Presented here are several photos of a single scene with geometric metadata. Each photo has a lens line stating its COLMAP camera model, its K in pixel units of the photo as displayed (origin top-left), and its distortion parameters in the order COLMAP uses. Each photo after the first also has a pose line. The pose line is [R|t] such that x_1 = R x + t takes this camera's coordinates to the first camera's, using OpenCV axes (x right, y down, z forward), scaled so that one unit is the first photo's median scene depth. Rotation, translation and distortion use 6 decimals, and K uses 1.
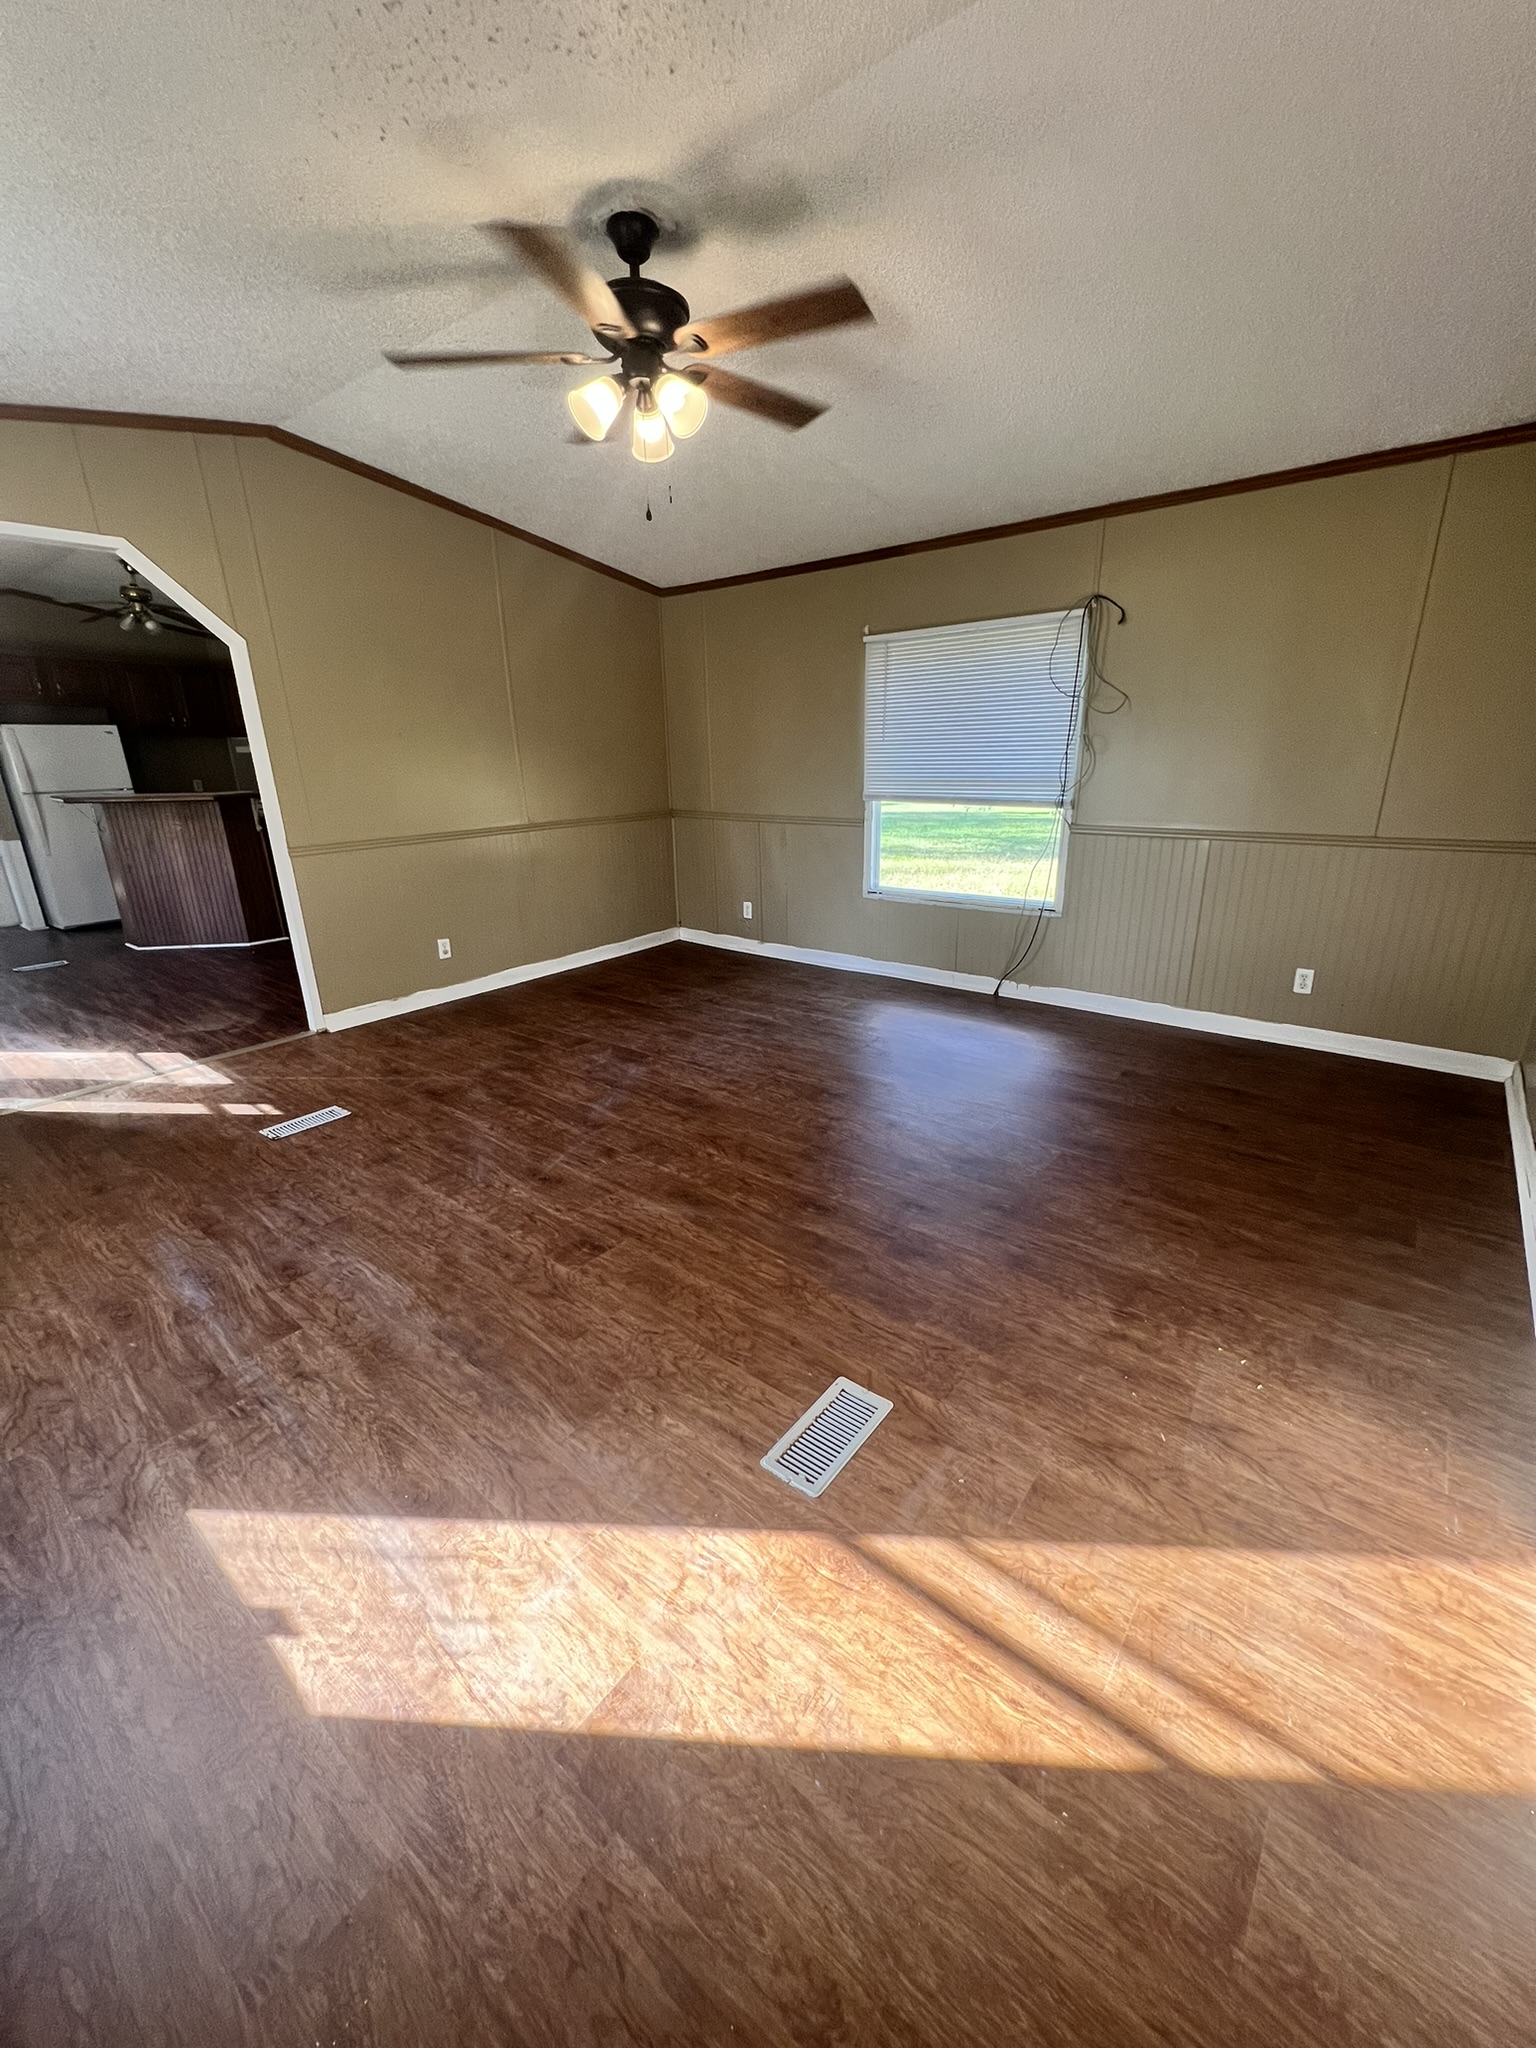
lens RADIAL K [[814.2, 0, 749.4], [0, 814.2, 1021.3], [0, 0, 1]] dist [0.003010, 0.000299]
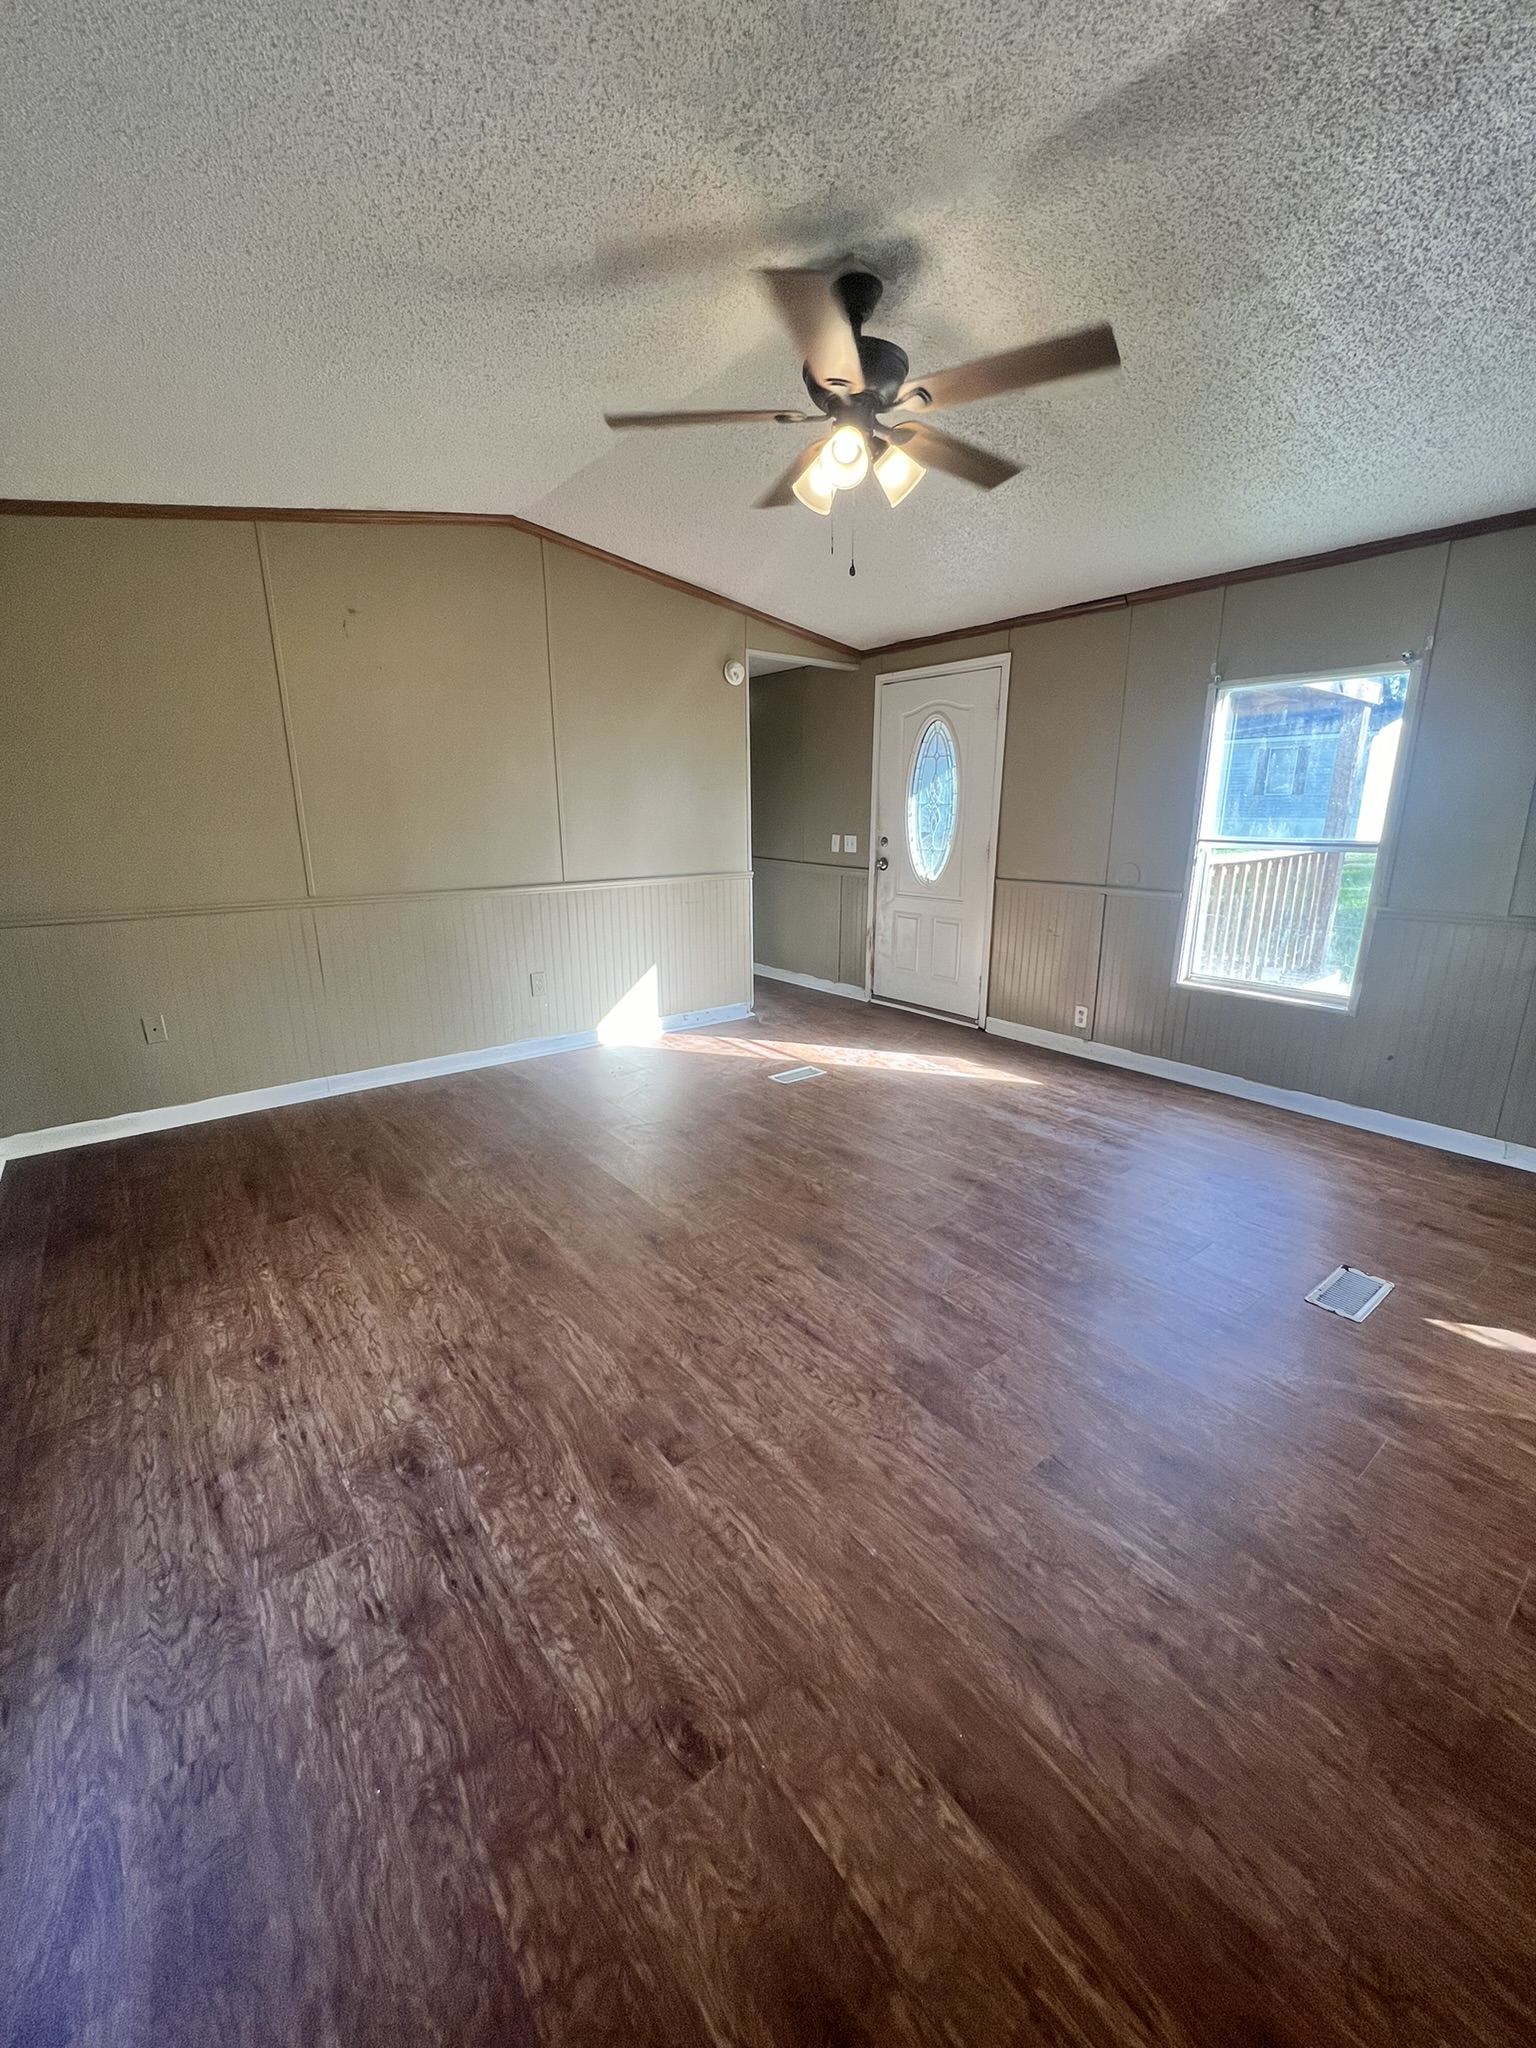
lens RADIAL K [[815.5, 0, 755.2], [0, 815.5, 1025.1], [0, 0, 1]] dist [0.002235, 0.000079]
pose [[-0.974301, -0.035461, 0.222442, -0.189207], [0.093062, 0.835939, 0.540875, -0.574115], [-0.205128, 0.547676, -0.811156, 1.714656]]
